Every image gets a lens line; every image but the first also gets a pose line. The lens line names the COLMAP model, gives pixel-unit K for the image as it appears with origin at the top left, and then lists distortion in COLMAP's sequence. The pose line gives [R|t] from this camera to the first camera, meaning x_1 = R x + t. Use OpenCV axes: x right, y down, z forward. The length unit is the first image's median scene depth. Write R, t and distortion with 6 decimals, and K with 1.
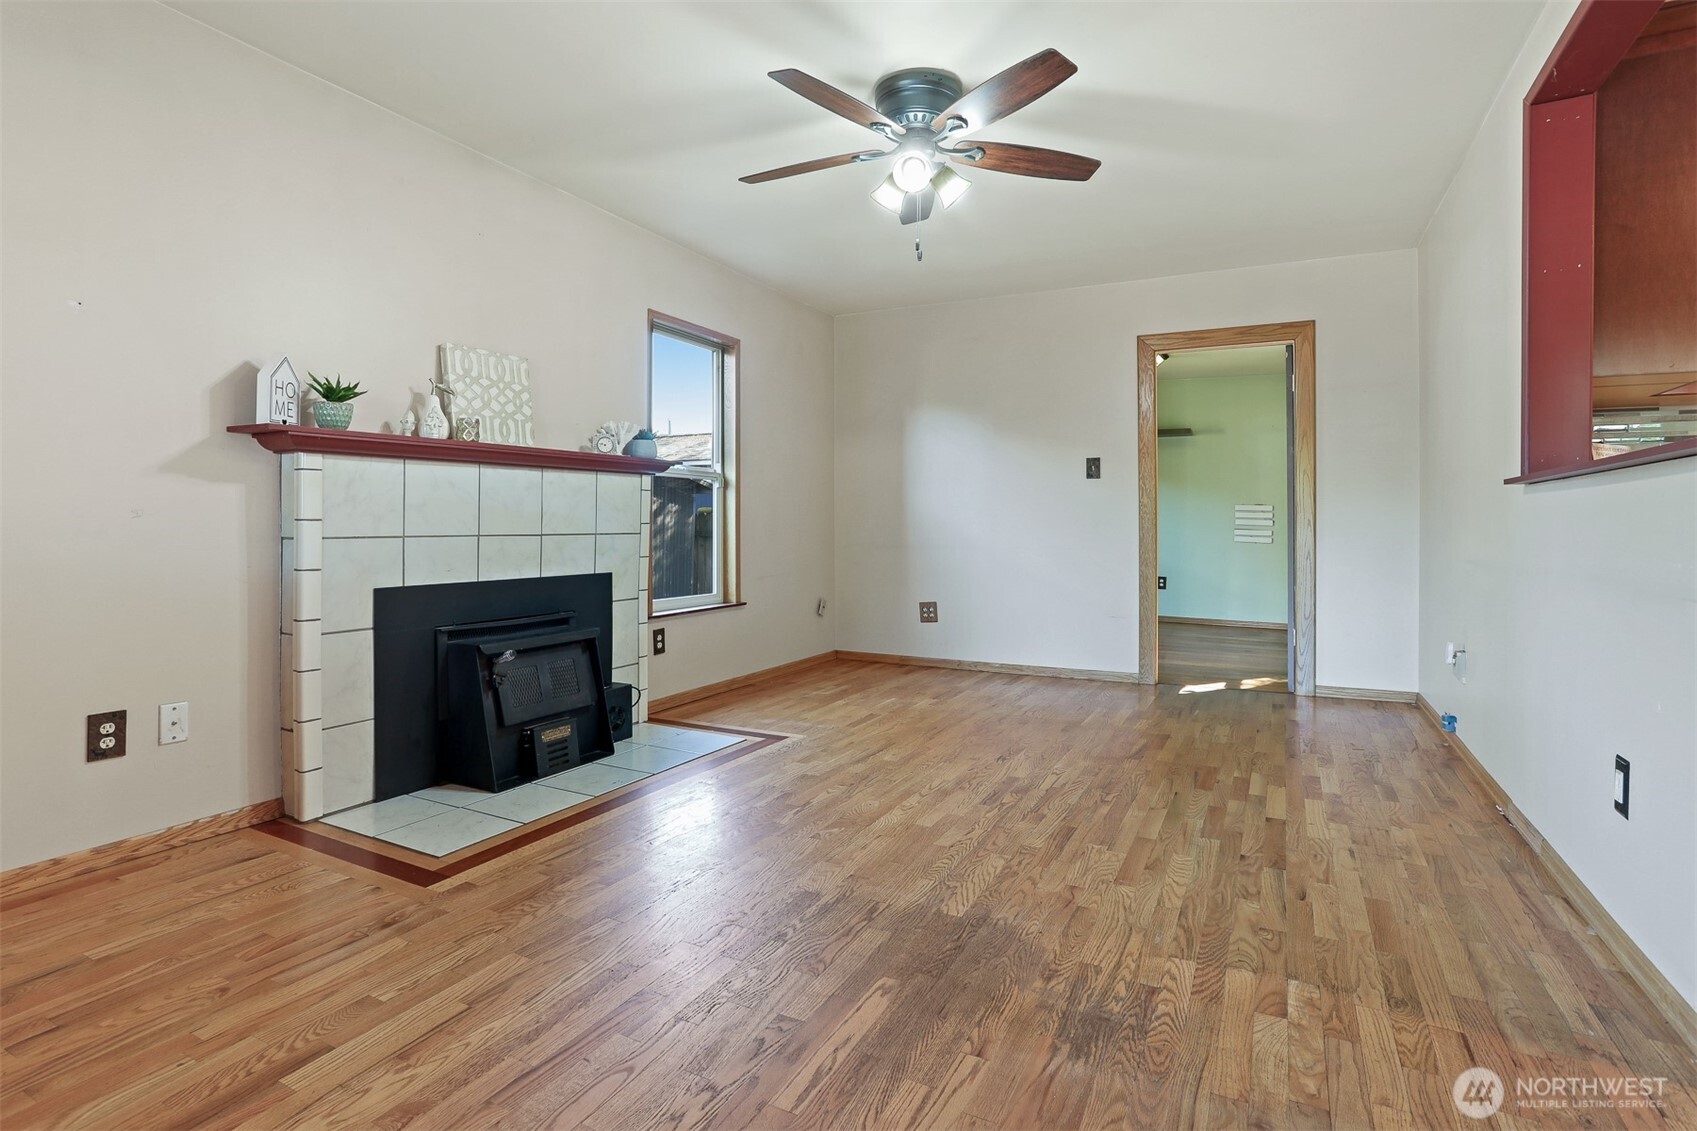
lens RADIAL K [[837.1, 0, 848.0], [0, 837.1, 529.9], [0, 0, 1]] dist [-0.053561, 0.028046]
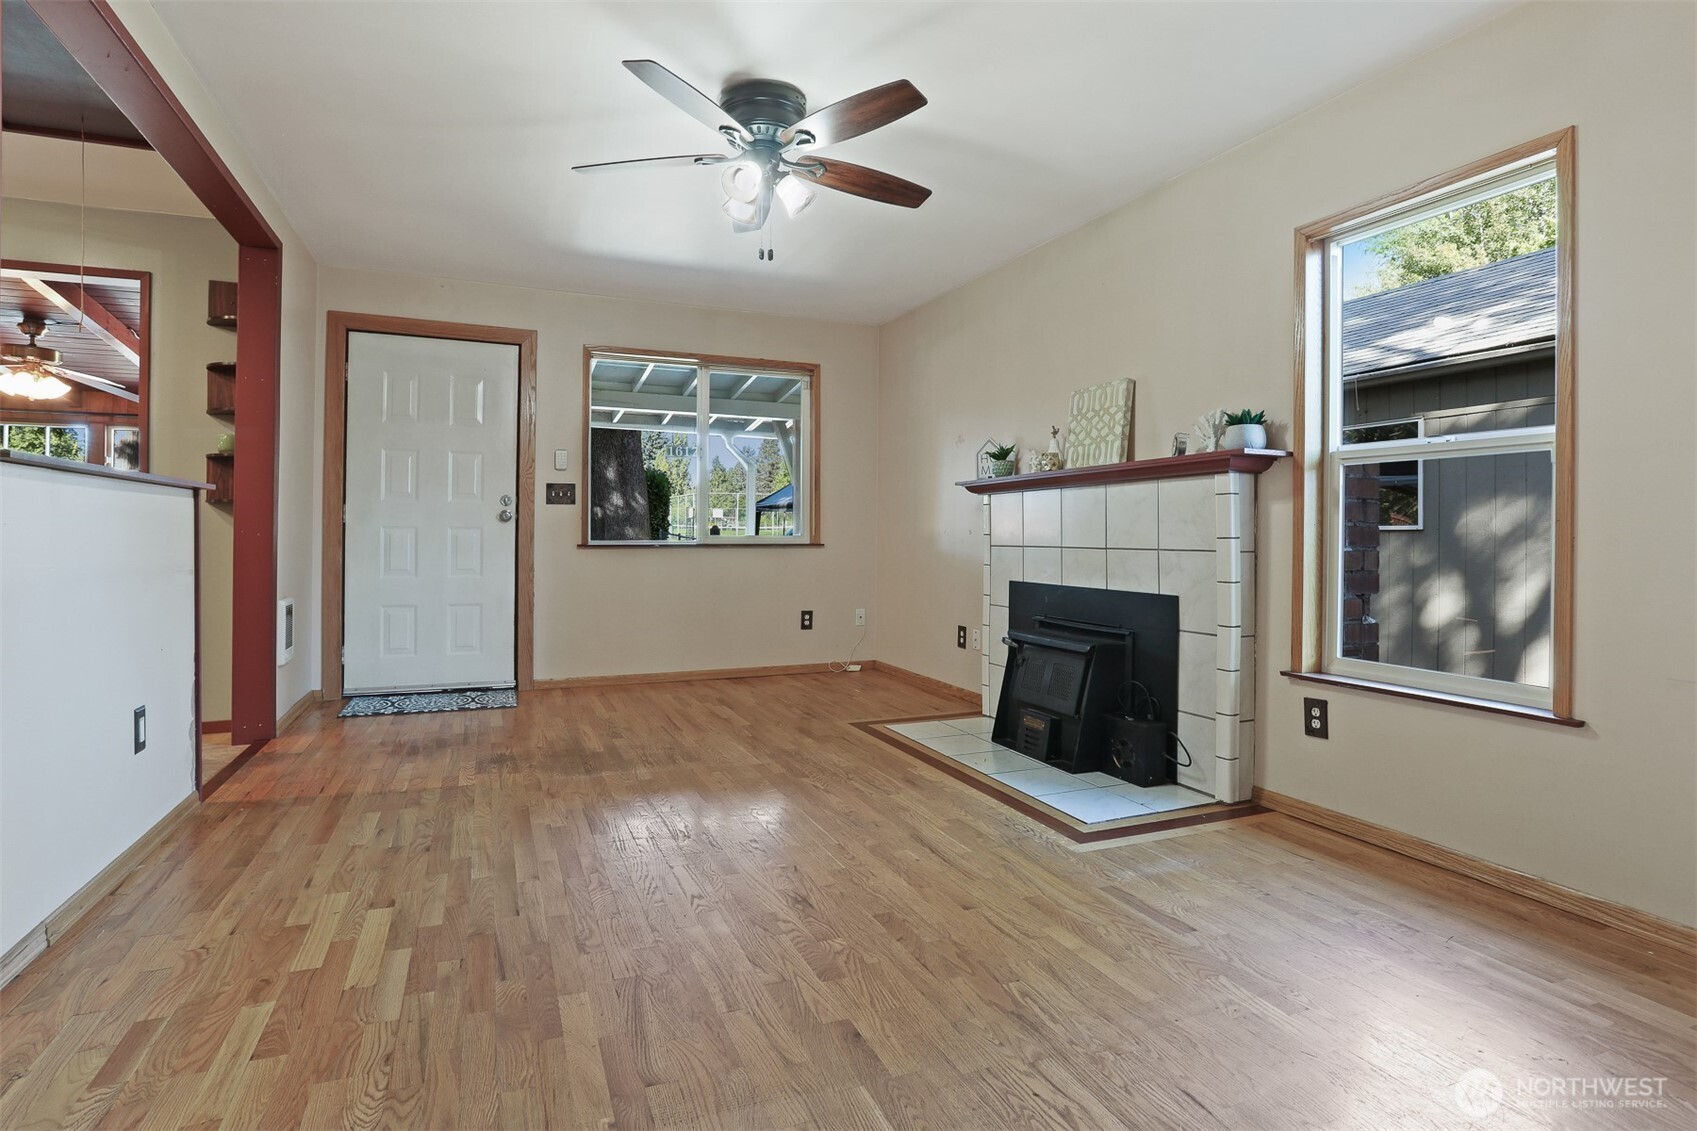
lens RADIAL K [[848.6, 0, 826.9], [0, 848.6, 539.1], [0, 0, 1]] dist [-0.056497, 0.031377]
pose [[-0.648669, -0.005838, -0.761048, 0.711032], [-0.014679, 0.999881, 0.004841, -0.006135], [0.760929, 0.014312, -0.648677, 1.532465]]
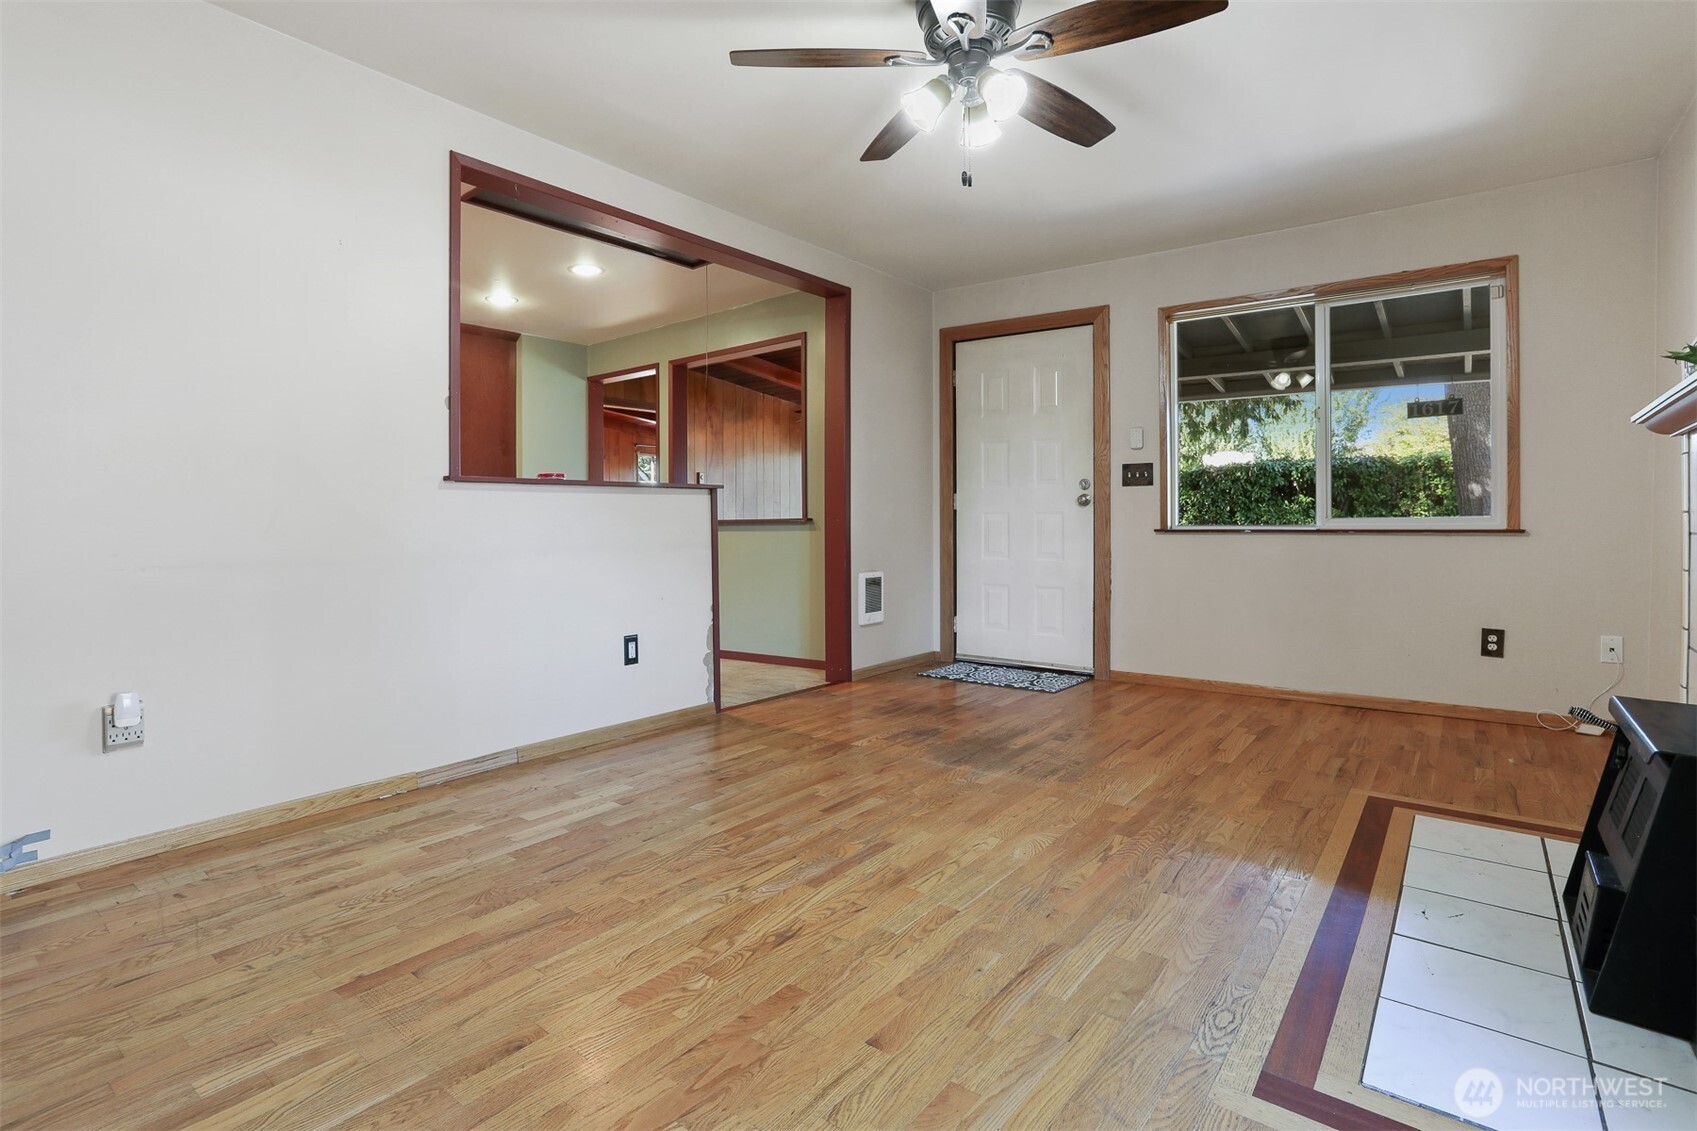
lens RADIAL K [[834.5, 0, 839.2], [0, 834.5, 520.2], [0, 0, 1]] dist [-0.054411, 0.028275]
pose [[-0.983190, -0.002404, 0.182569, 0.052681], [-0.000768, 0.999959, 0.009035, -0.009343], [-0.182583, 0.008743, -0.983151, 1.644930]]
